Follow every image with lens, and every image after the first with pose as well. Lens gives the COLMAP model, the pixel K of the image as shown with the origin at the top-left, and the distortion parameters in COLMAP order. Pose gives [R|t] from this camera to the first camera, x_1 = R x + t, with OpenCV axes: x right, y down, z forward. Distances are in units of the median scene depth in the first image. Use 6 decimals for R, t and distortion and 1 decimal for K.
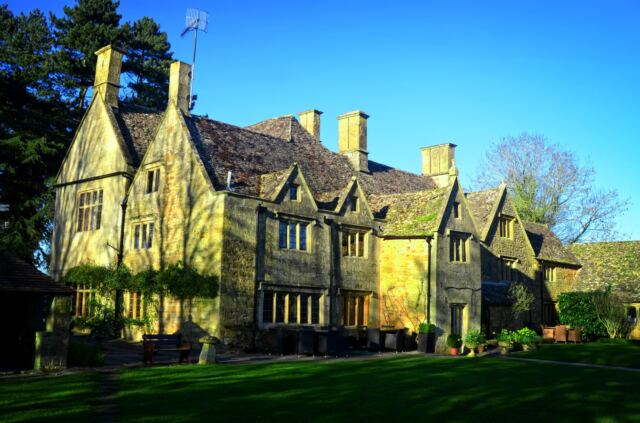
lens RADIAL K [[660.2, 0, 323.1], [0, 660.2, 210.4], [0, 0, 1]] dist [-0.089145, 0.279639]
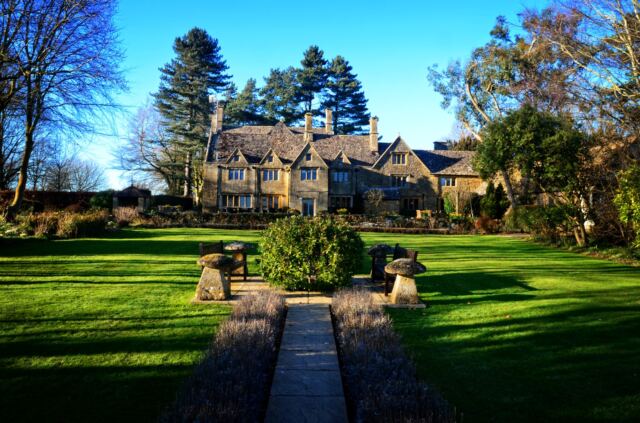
lens RADIAL K [[514.7, 0, 320.0], [0, 514.7, 211.5], [0, 0, 1]] dist [-0.173018, 0.142887]
pose [[0.755688, -0.025140, -0.654449, 1.460449], [0.099050, 0.992156, 0.076259, 0.057551], [0.647398, -0.122451, 0.752251, -0.342623]]
